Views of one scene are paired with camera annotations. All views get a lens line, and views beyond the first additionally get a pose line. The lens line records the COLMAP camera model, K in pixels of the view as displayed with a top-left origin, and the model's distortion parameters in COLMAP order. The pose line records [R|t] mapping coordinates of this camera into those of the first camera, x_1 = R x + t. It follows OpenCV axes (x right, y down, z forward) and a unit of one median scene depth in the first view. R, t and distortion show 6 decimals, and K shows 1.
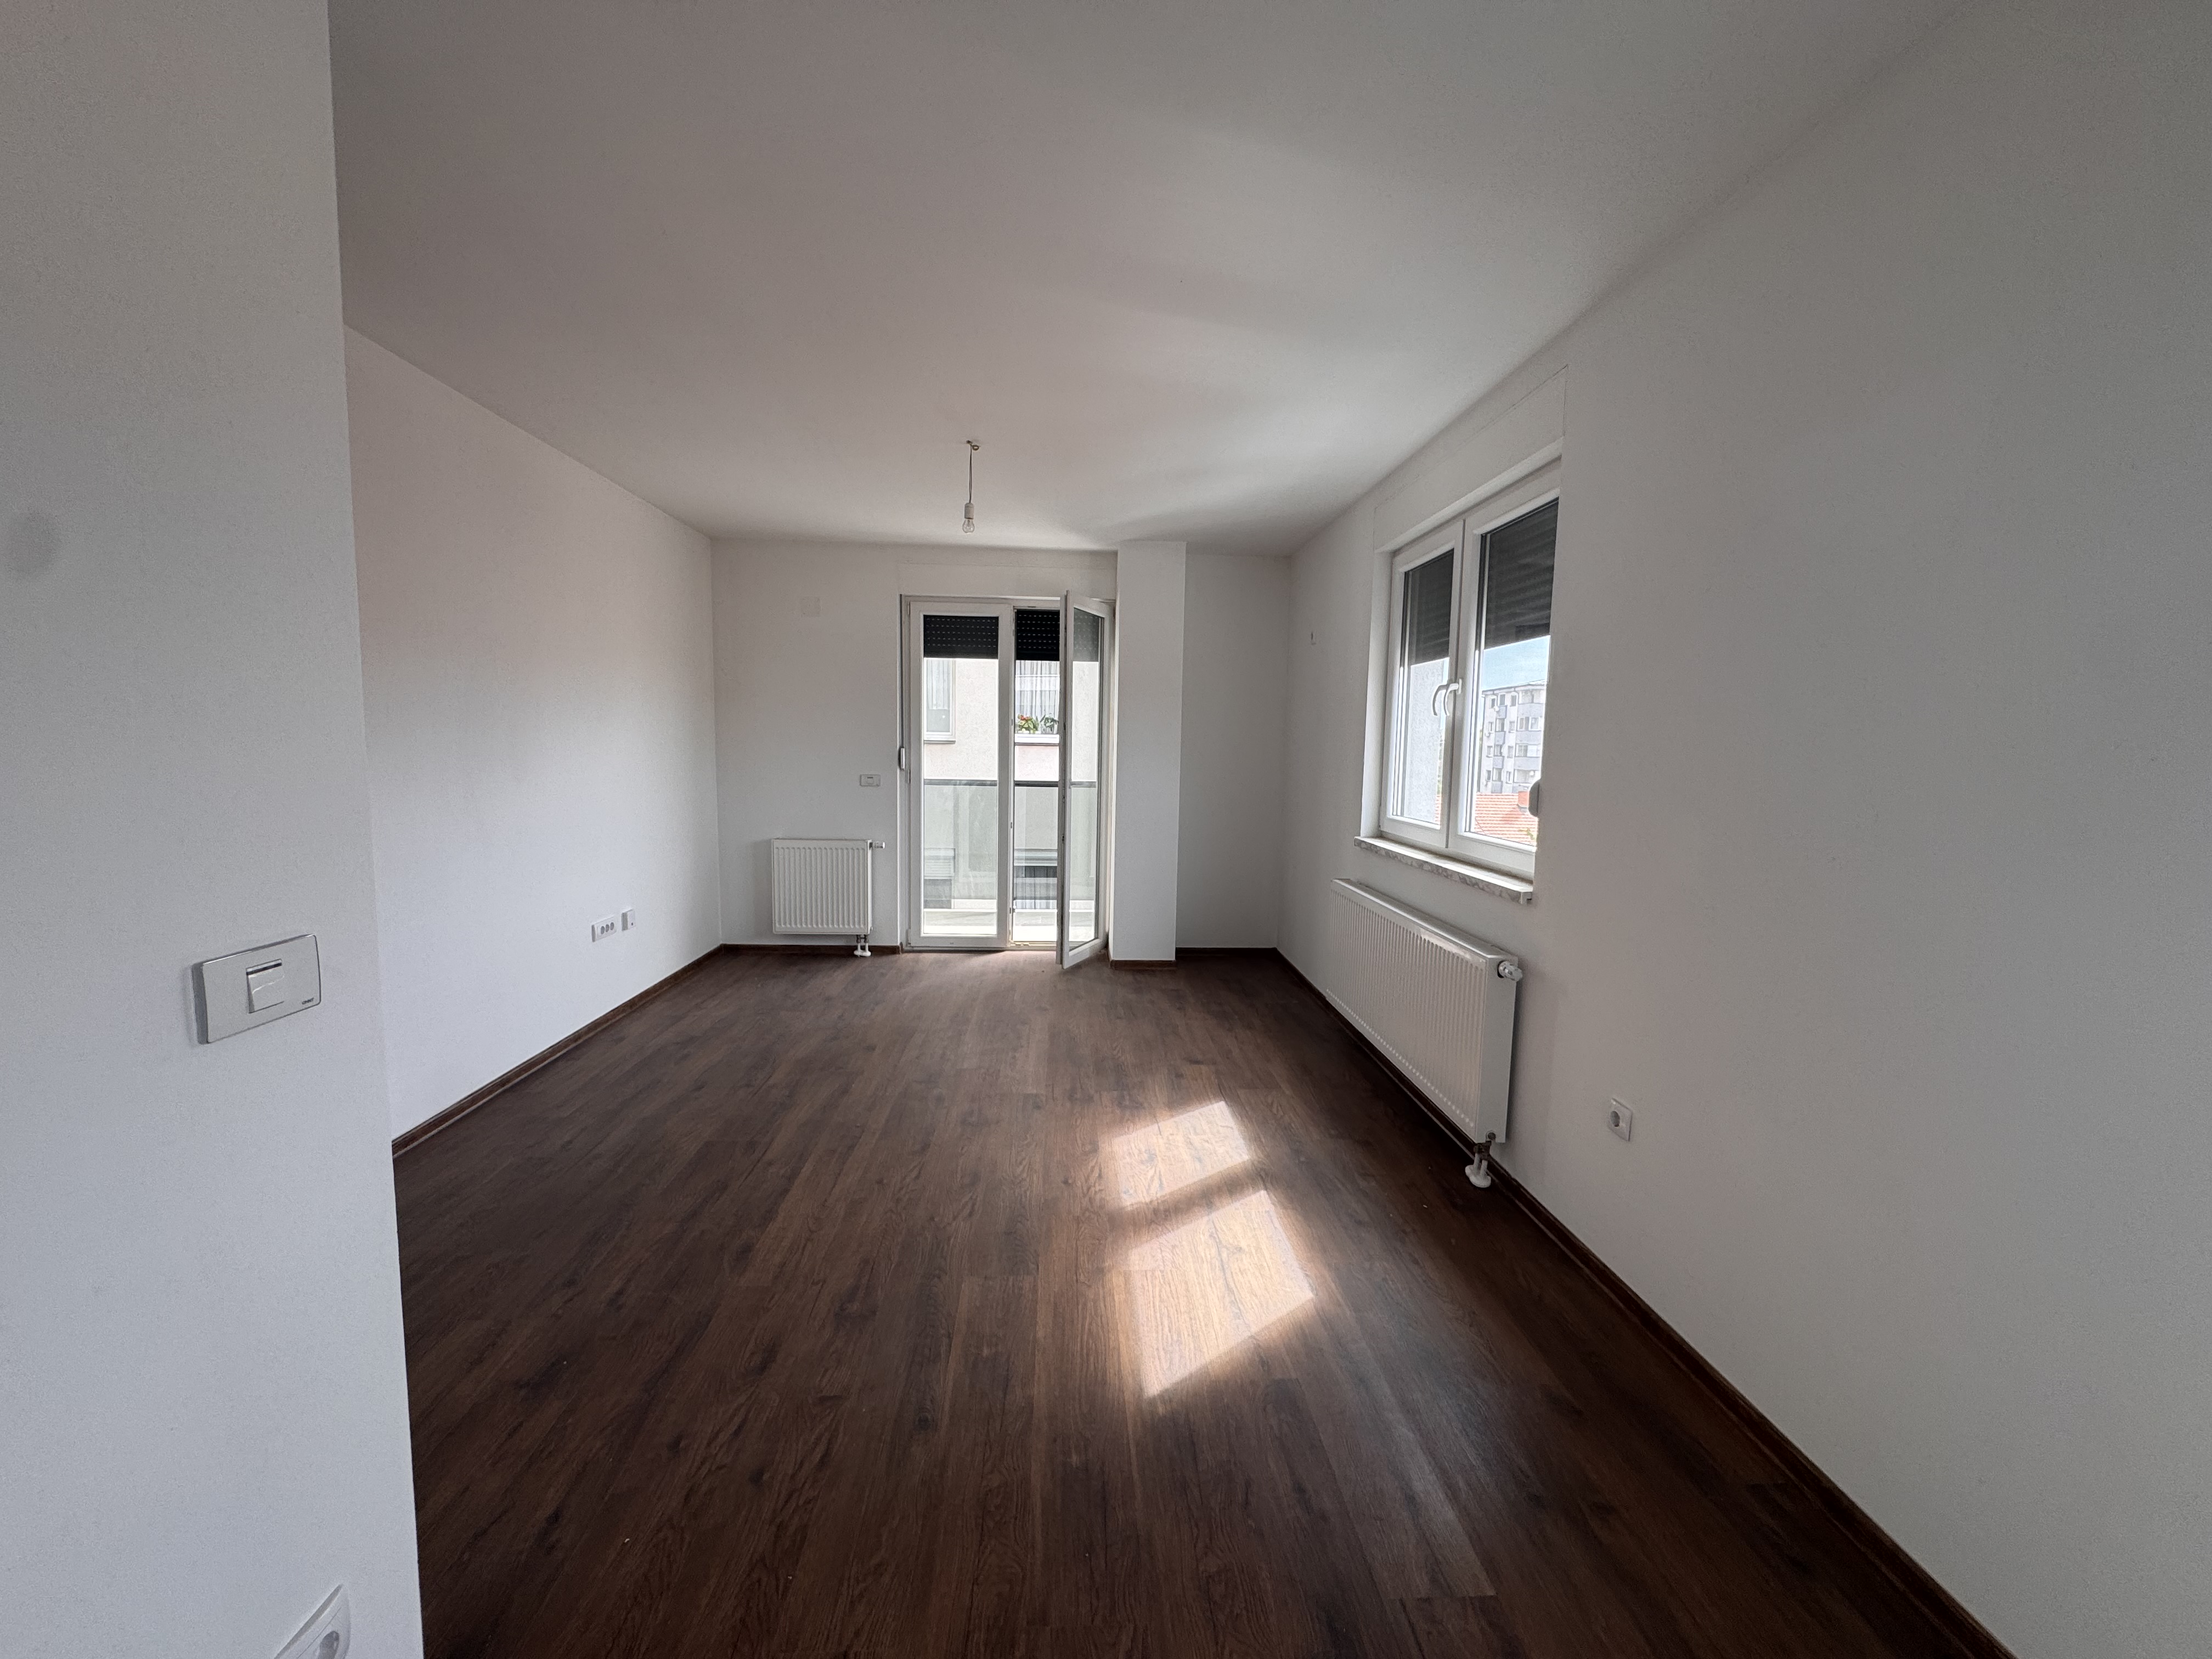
lens RADIAL K [[875.8, 0, 1106.0], [0, 875.8, 829.5], [0, 0, 1]] dist [-0.000229, 0.000035]
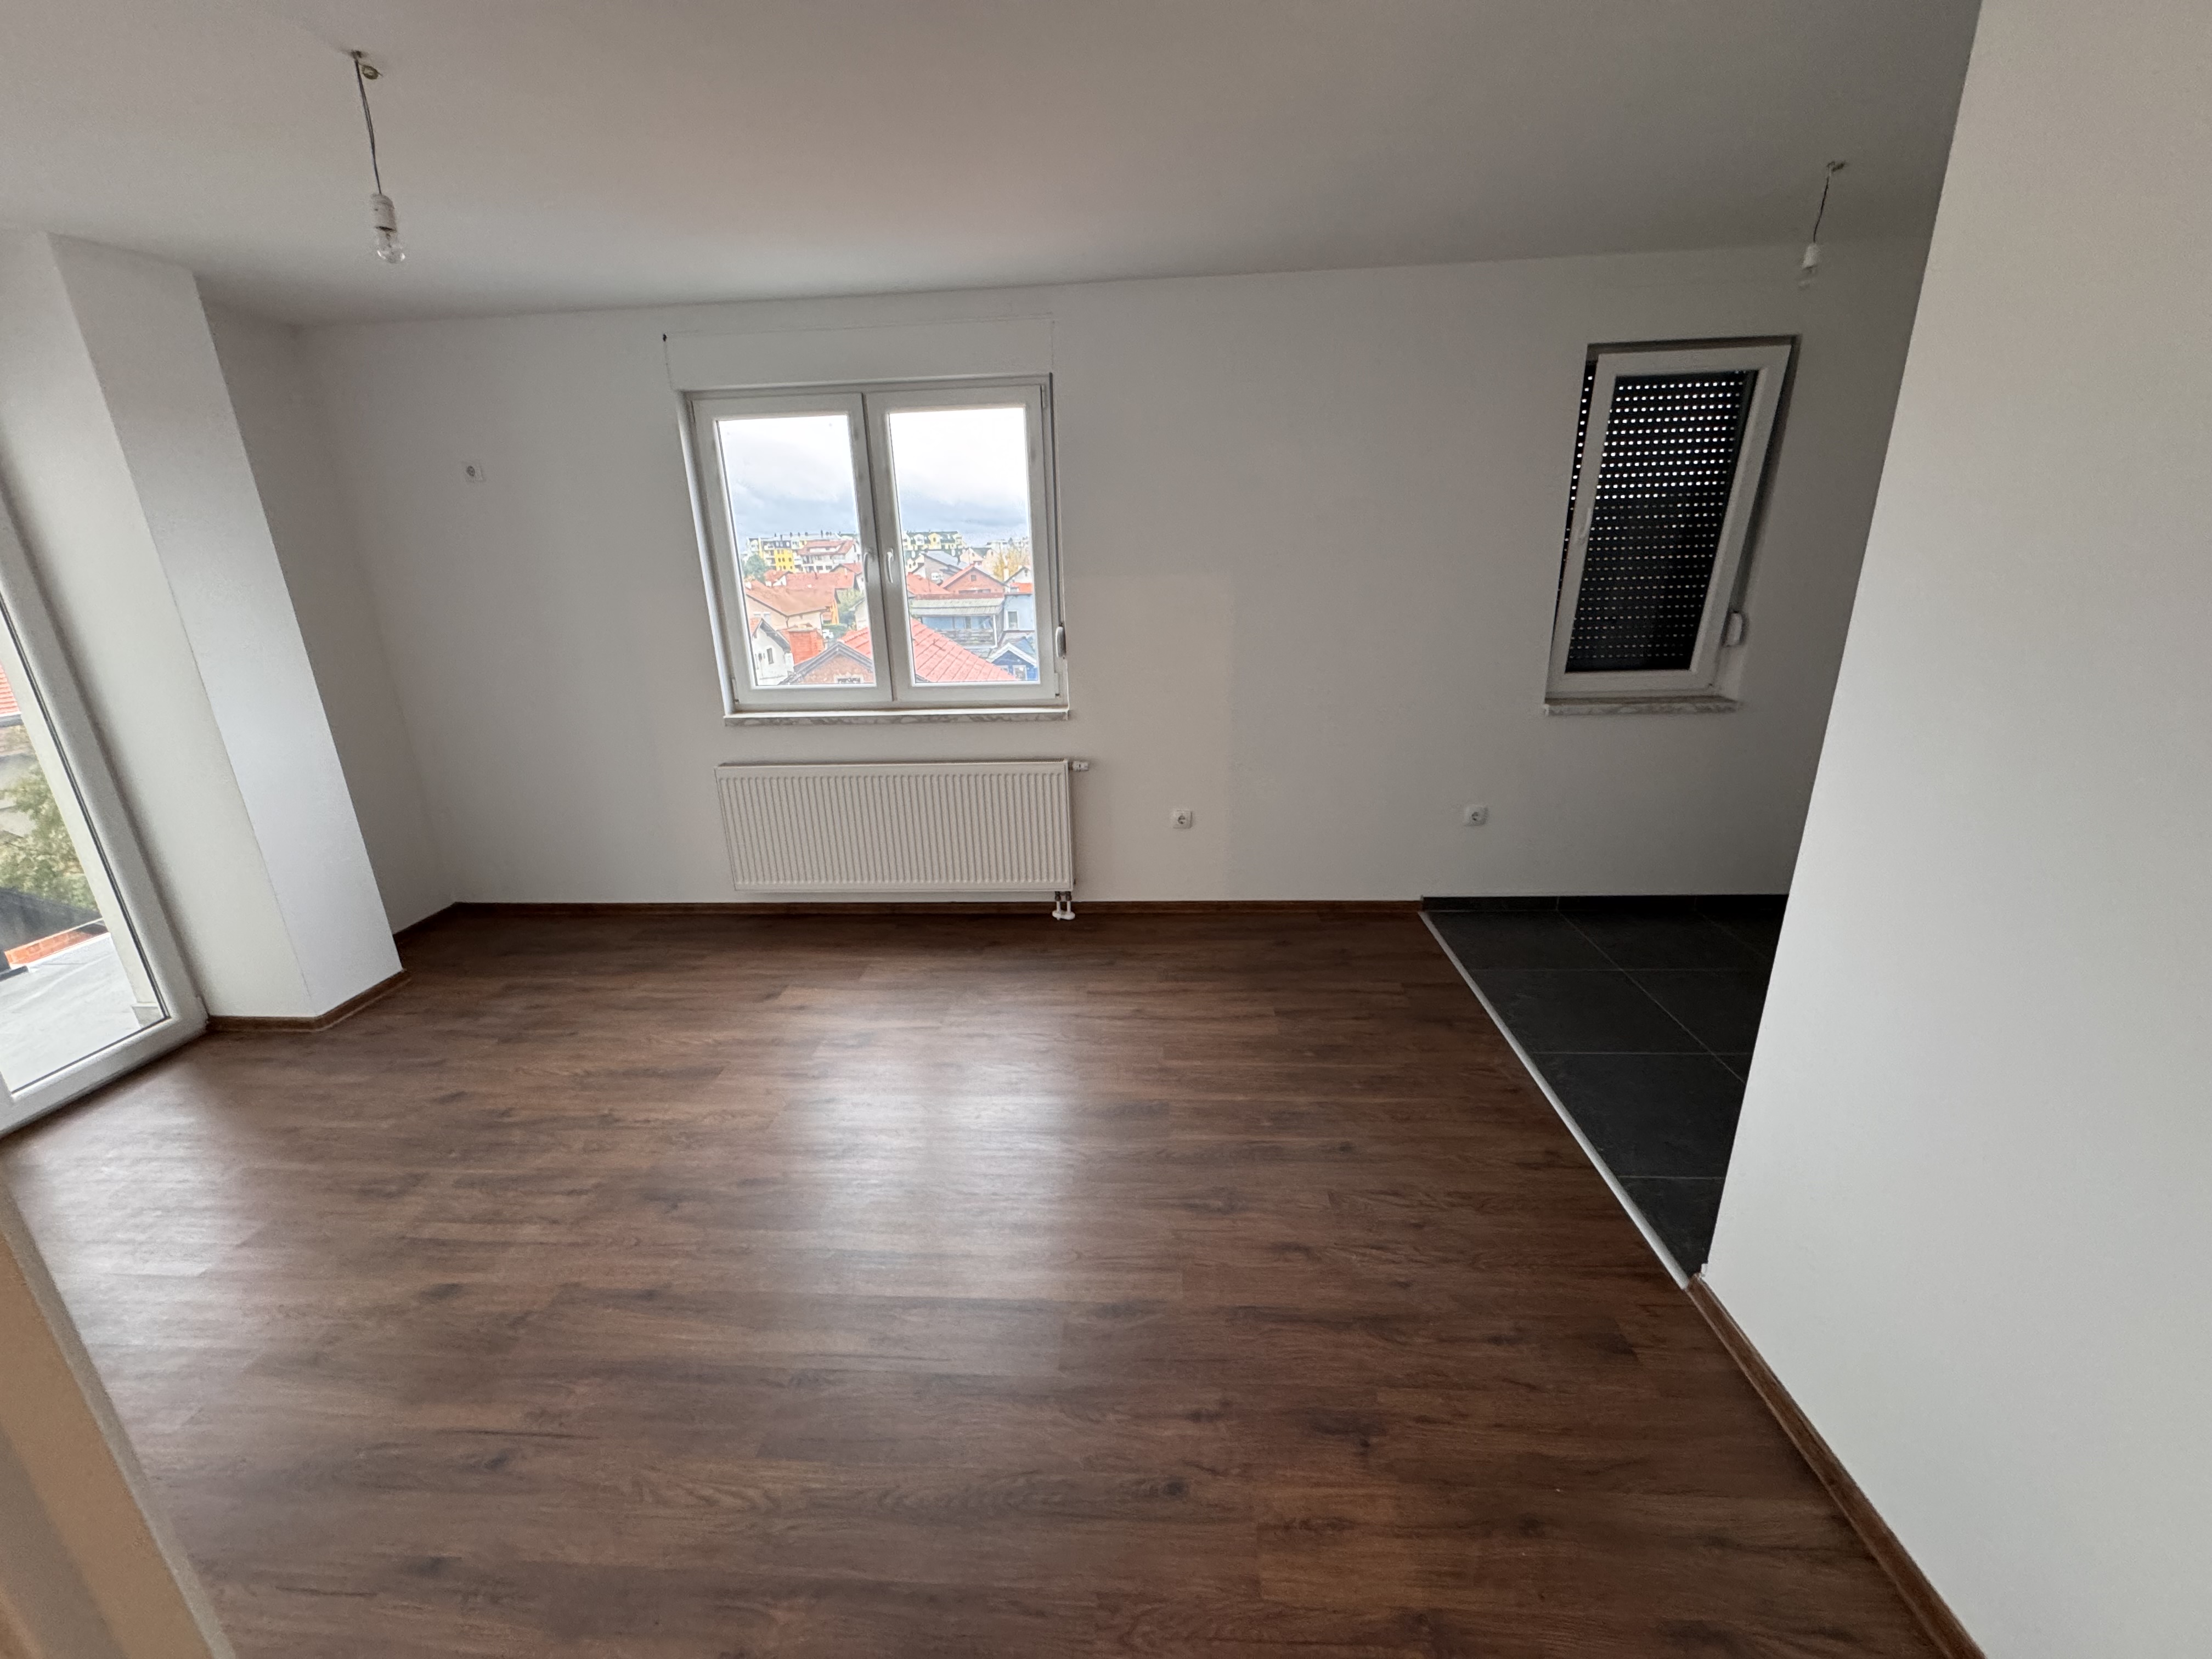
lens RADIAL K [[875.8, 0, 1106.0], [0, 875.8, 829.5], [0, 0, 1]] dist [-0.000229, 0.000035]
pose [[0.113518, -0.322293, 0.939809, -0.907045], [0.125519, 0.942996, 0.308225, -0.177125], [-0.985575, 0.082974, 0.147501, 0.735768]]
